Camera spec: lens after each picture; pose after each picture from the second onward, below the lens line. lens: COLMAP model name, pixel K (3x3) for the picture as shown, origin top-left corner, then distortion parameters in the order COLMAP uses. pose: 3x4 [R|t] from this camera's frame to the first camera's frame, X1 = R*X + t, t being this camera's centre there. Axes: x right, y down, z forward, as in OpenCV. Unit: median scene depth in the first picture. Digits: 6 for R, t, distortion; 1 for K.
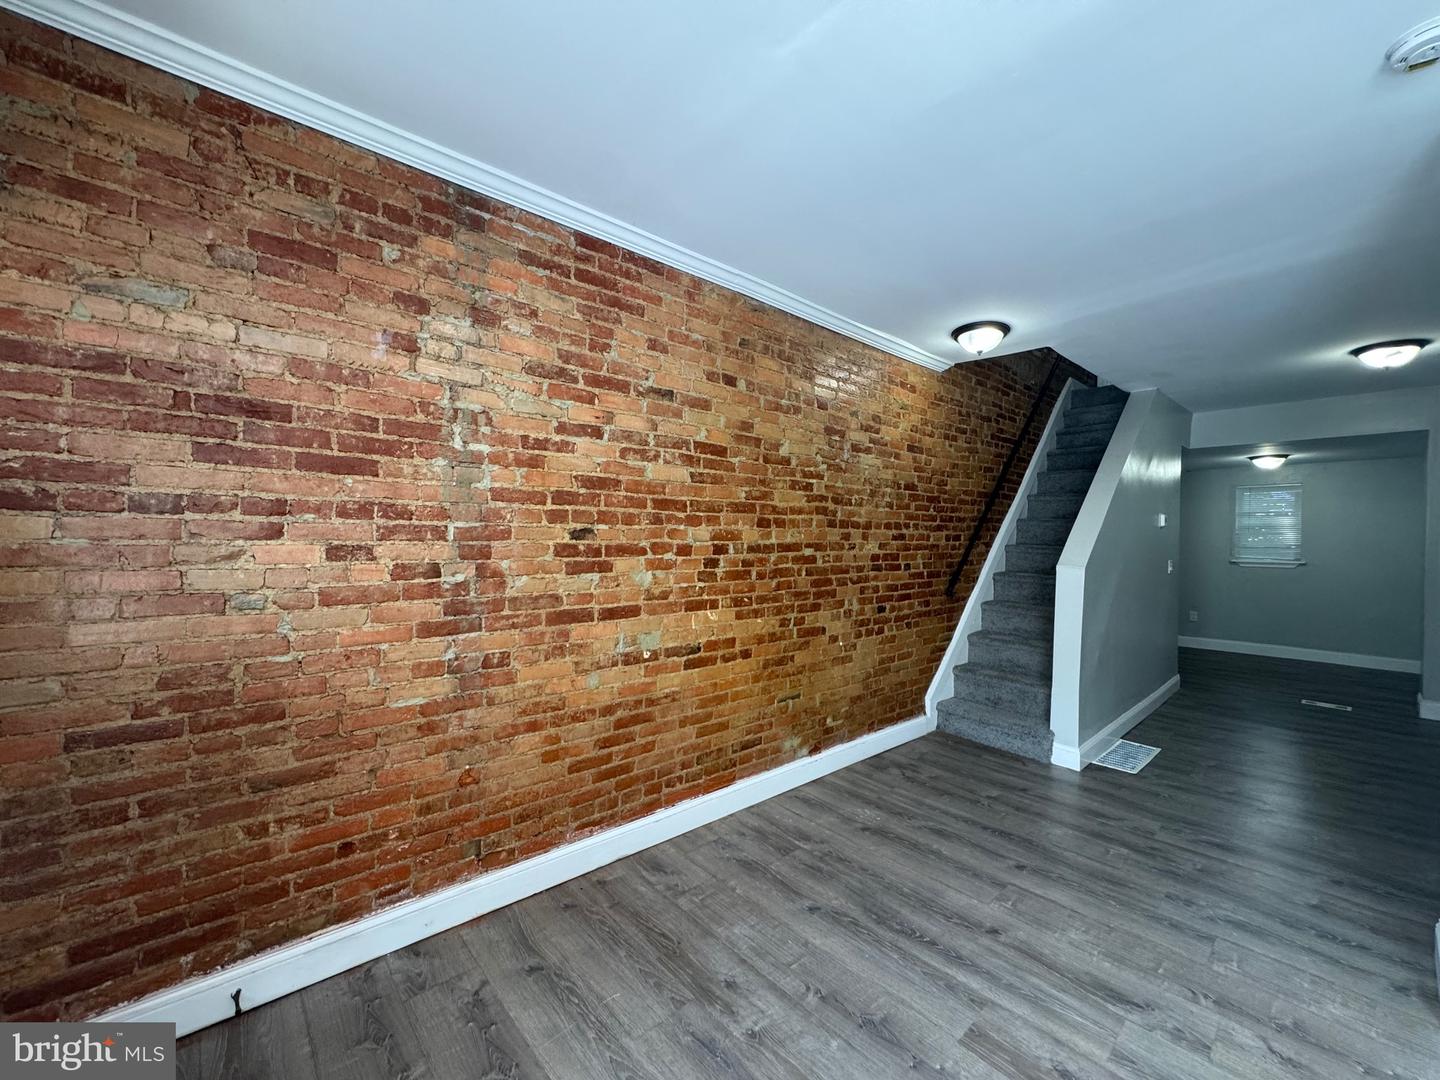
lens RADIAL K [[577.2, 0, 718.5], [0, 577.2, 536.8], [0, 0, 1]] dist [0.001790, 0.000111]
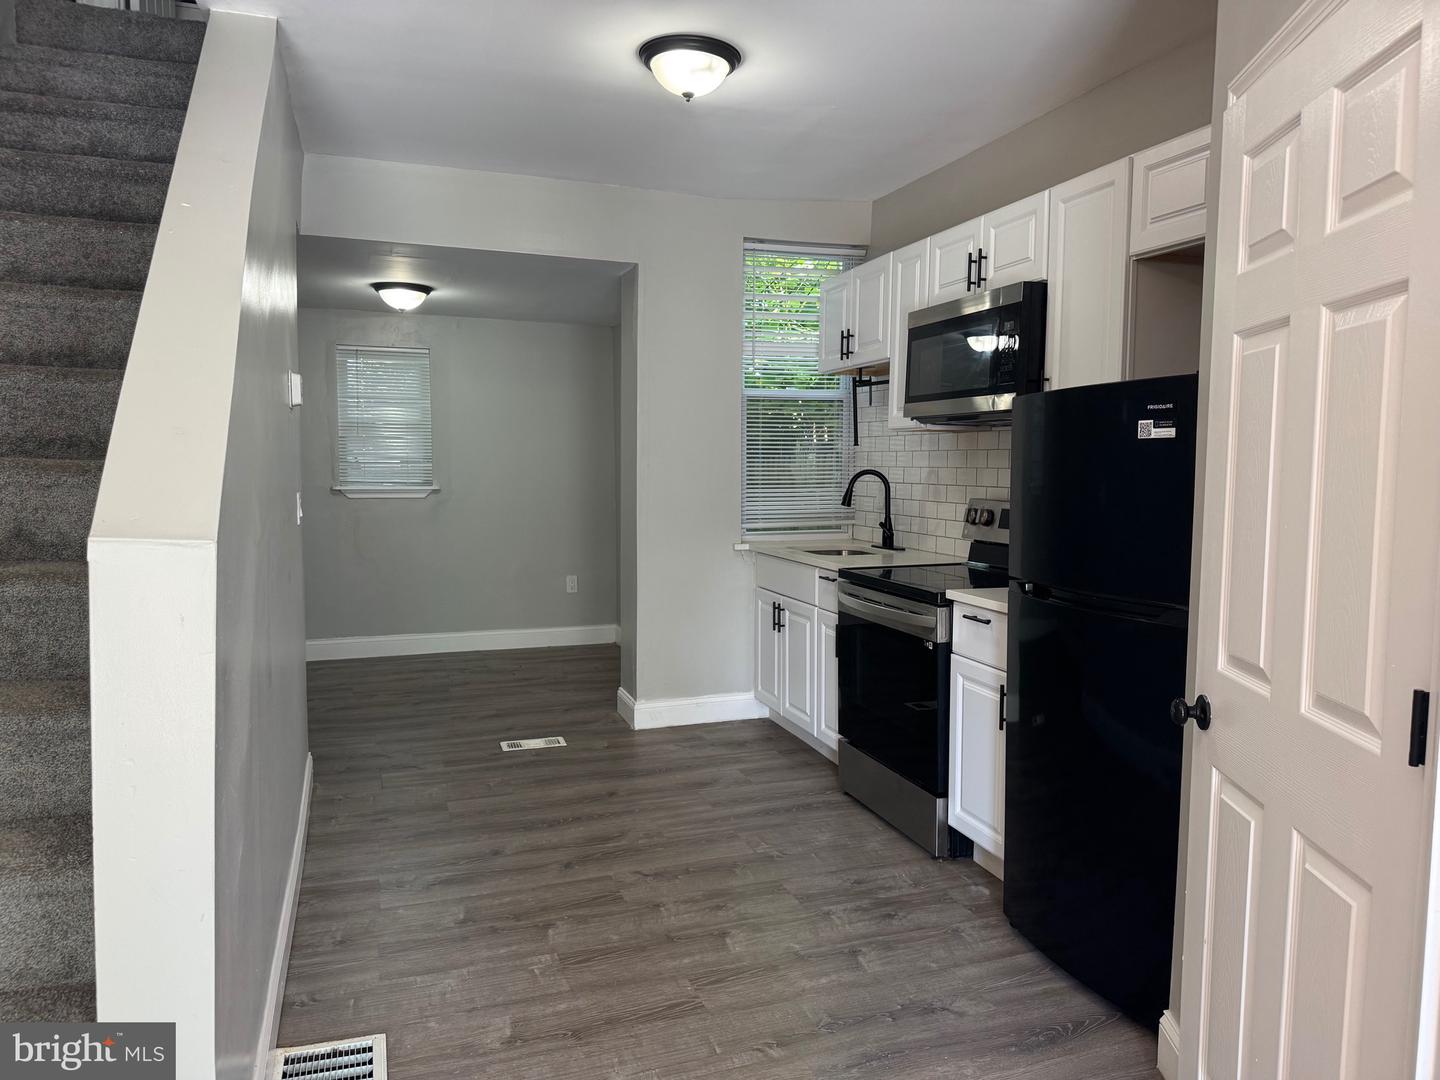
lens RADIAL K [[1009.4, 0, 728.9], [0, 1009.4, 536.4], [0, 0, 1]] dist [0.012596, -0.000099]
pose [[0.370638, -0.079698, 0.925352, 0.232595], [-0.002075, 0.996238, 0.086634, 0.009396], [-0.928775, -0.034030, 0.369079, 0.459090]]
